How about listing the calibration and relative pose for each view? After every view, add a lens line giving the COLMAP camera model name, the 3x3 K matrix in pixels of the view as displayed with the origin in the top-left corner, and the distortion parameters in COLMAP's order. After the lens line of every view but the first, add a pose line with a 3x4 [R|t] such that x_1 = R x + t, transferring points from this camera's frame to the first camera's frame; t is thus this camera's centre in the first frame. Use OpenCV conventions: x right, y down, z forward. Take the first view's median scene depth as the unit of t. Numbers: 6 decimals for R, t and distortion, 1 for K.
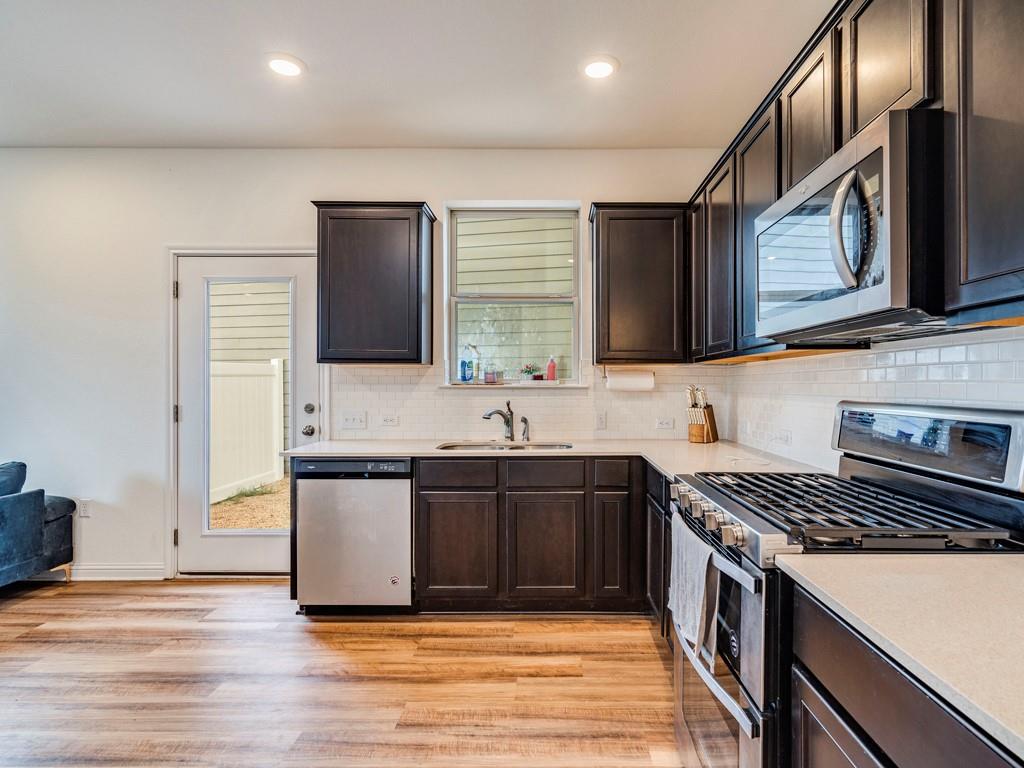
lens RADIAL K [[537.3, 0, 557.1], [0, 537.3, 384.9], [0, 0, 1]] dist [-0.004313, 0.000184]
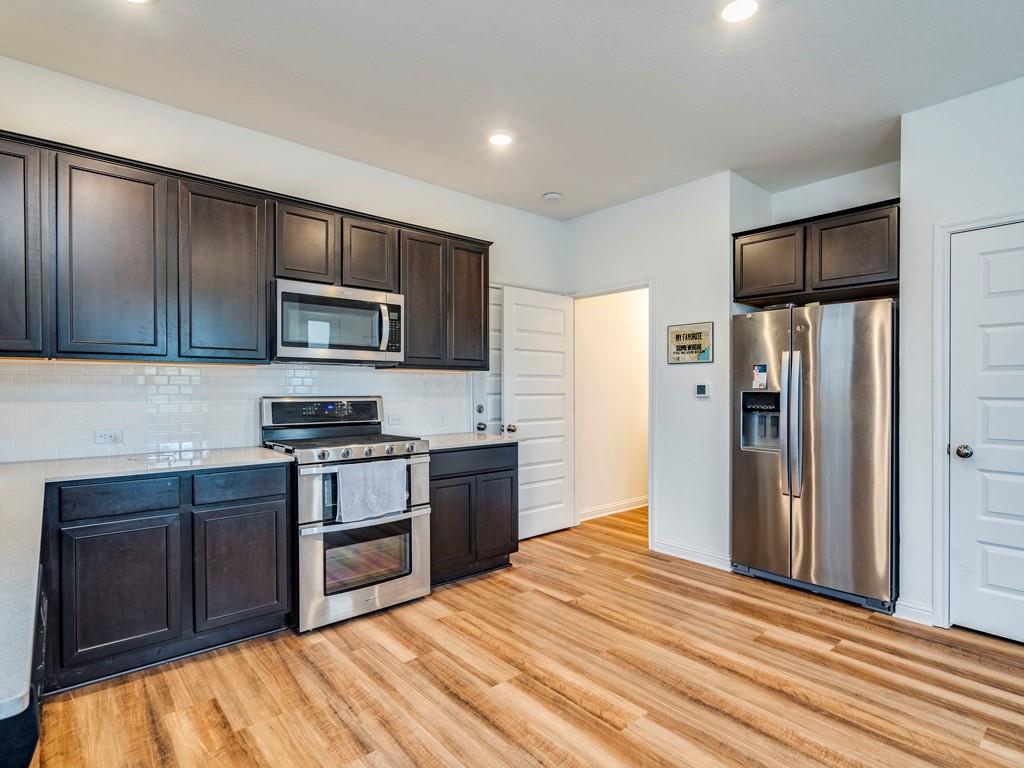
lens RADIAL K [[537.3, 0, 502.0], [0, 537.3, 388.9], [0, 0, 1]] dist [-0.004313, 0.000184]
pose [[-0.636326, -0.005972, 0.771398, -0.812893], [-0.003765, 0.999982, 0.004636, -0.003595], [-0.771411, 0.000046, -0.636337, 0.989931]]
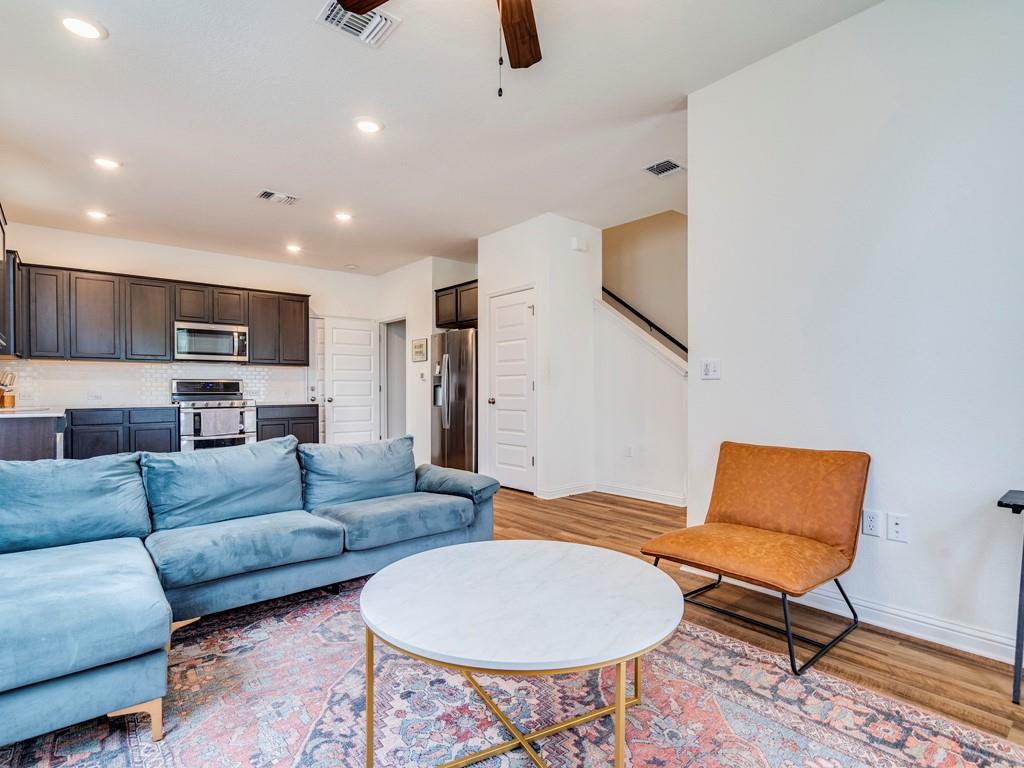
lens RADIAL K [[537.3, 0, 516.4], [0, 537.3, 391.0], [0, 0, 1]] dist [-0.004313, 0.000184]
pose [[-0.629861, 0.000825, 0.776707, -2.284107], [0.003441, 0.999993, 0.001728, 0.071252], [-0.776700, 0.003761, -0.629859, 0.959926]]
